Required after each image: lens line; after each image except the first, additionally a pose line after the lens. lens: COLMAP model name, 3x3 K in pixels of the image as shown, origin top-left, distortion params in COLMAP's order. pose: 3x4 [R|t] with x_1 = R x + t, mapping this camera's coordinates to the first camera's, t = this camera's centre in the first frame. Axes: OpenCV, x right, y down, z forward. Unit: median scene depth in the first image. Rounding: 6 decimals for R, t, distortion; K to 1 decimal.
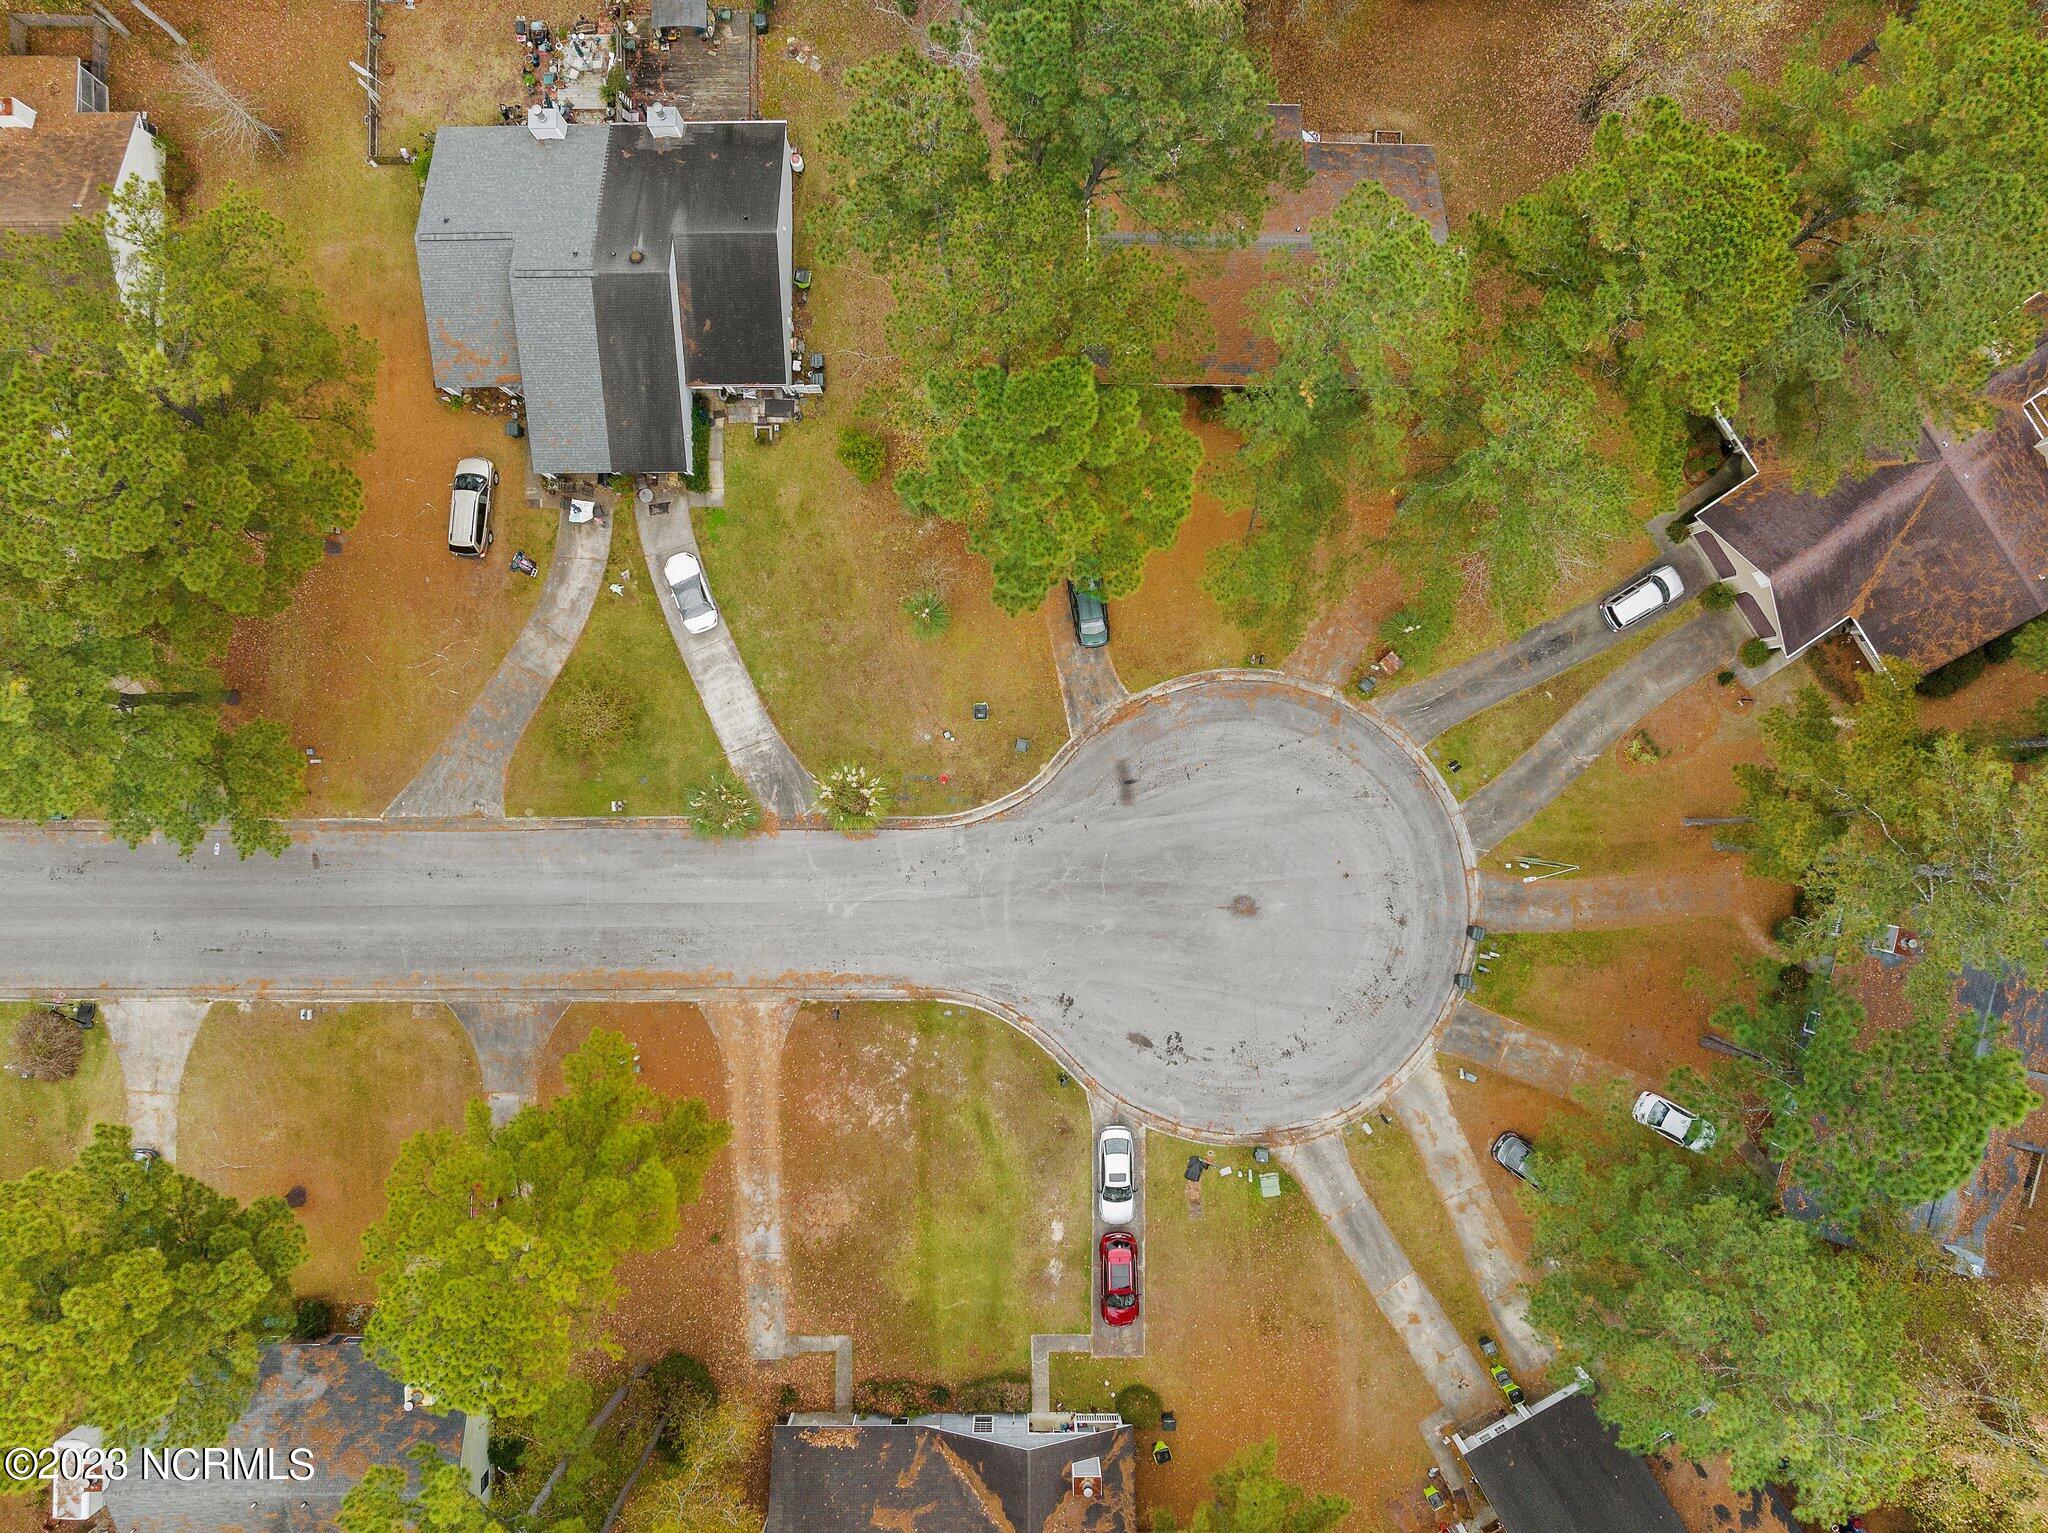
lens RADIAL K [[1434.0, 0, 1026.2], [0, 1434.0, 776.0], [0, 0, 1]] dist [-0.032754, -0.000784]
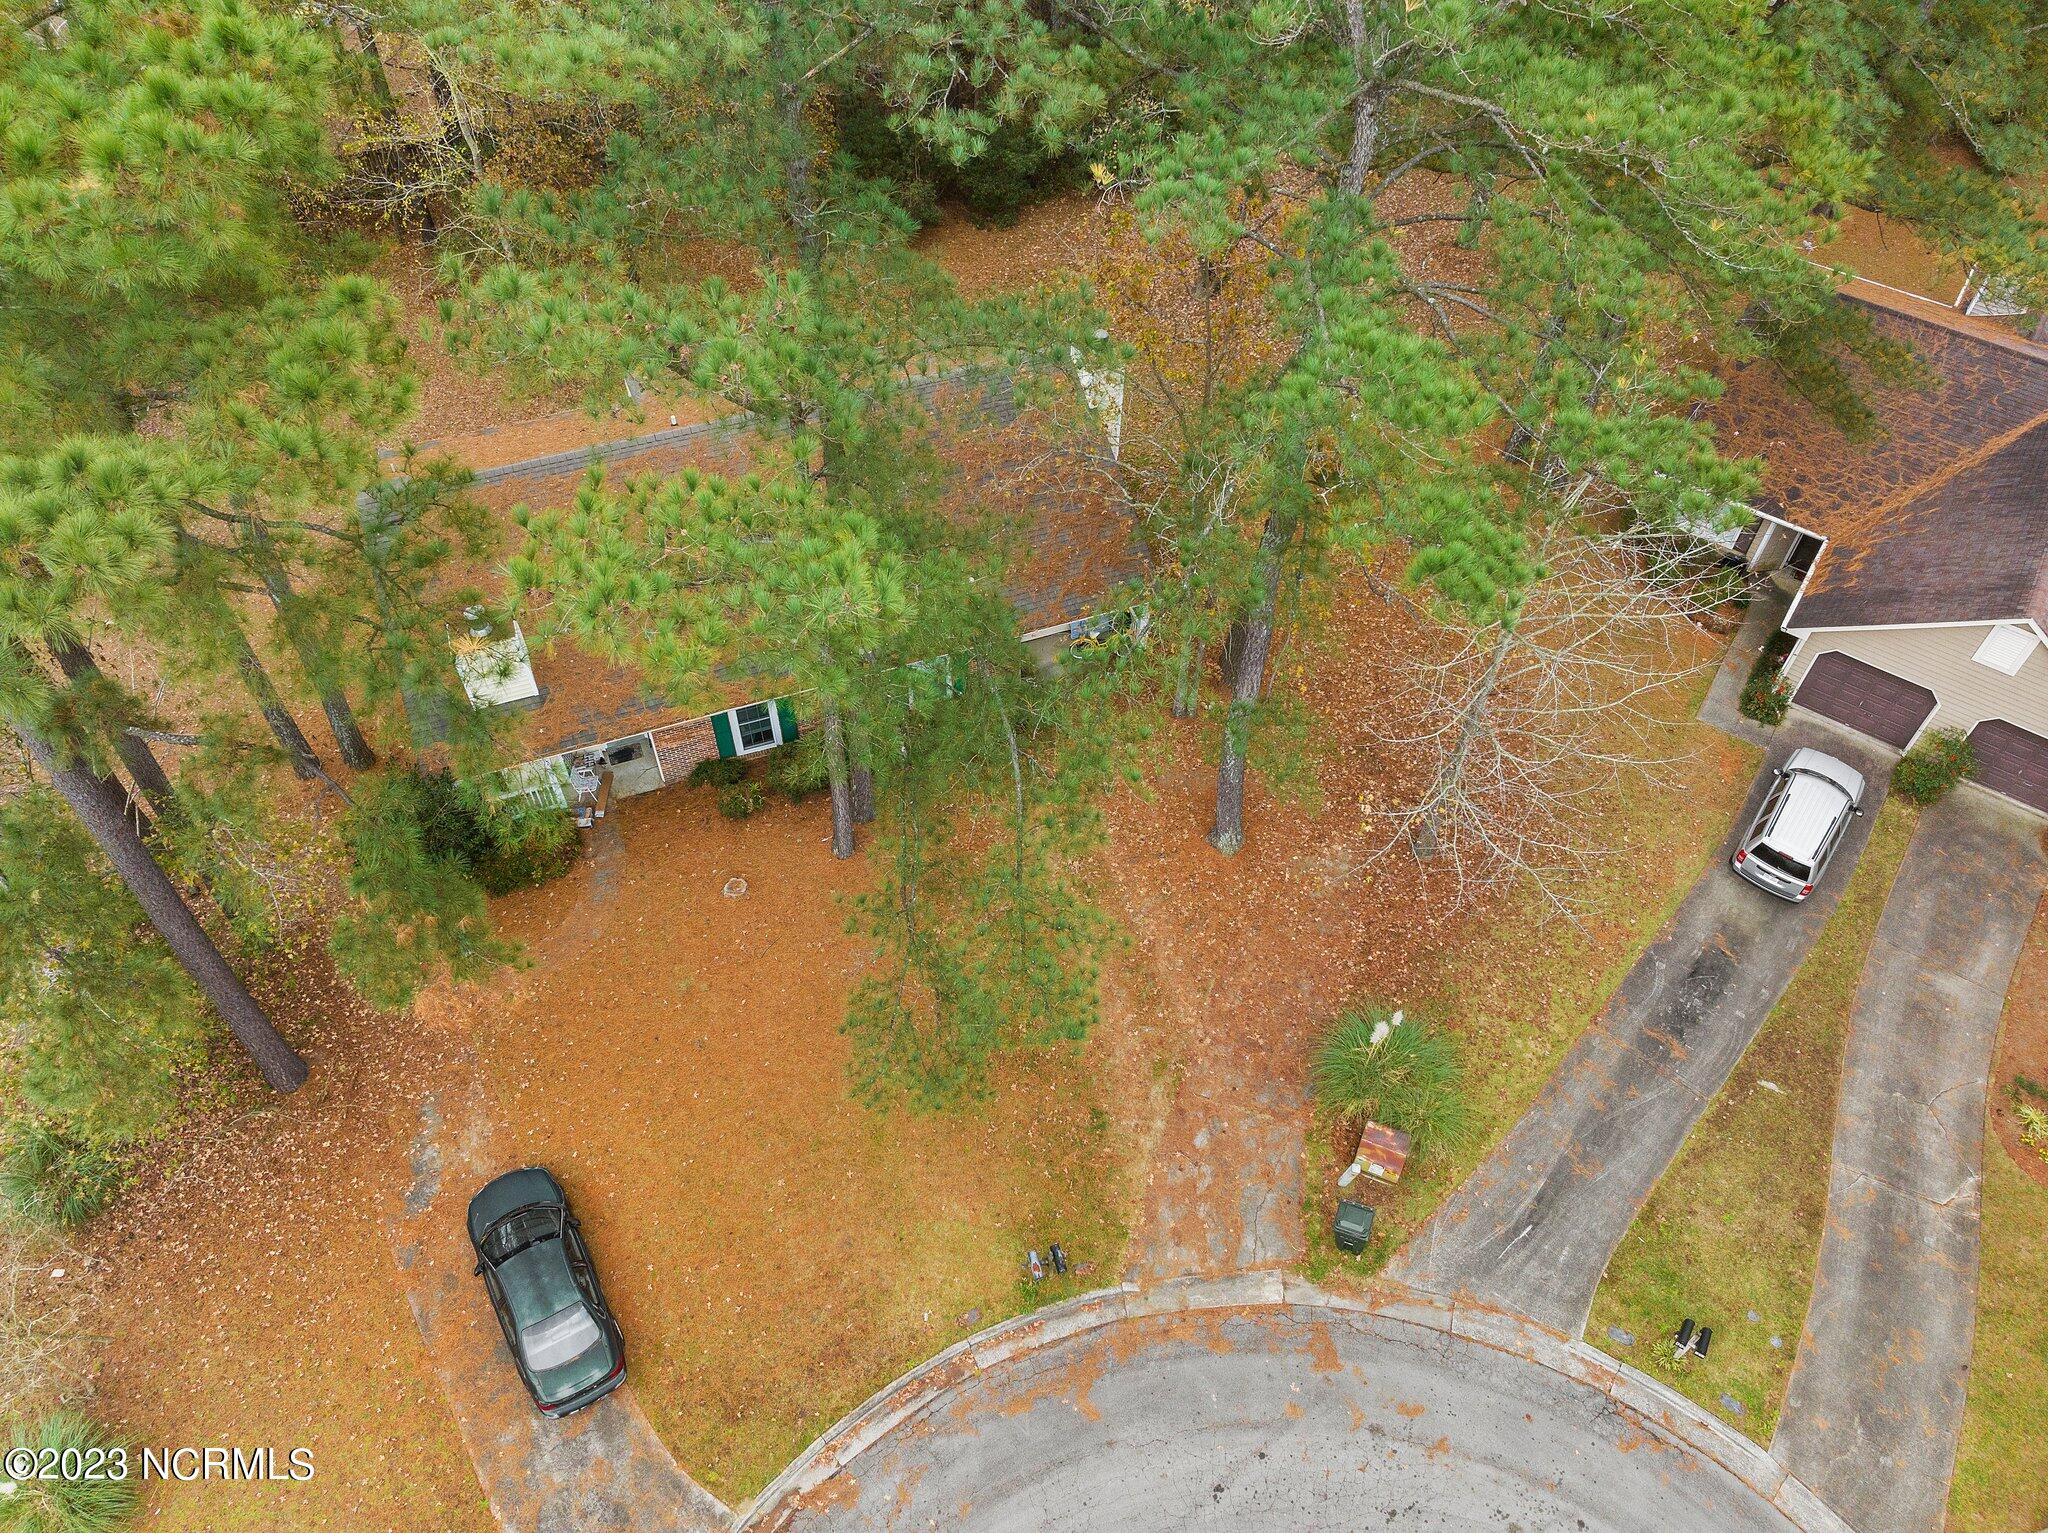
lens RADIAL K [[1434.0, 0, 1026.9], [0, 1434.0, 765.6], [0, 0, 1]] dist [-0.032754, -0.000784]
pose [[0.931822, -0.281975, 0.228470, 0.110003], [0.362807, 0.708290, -0.605554, 0.044045], [0.008928, 0.647159, 0.762303, 0.646556]]
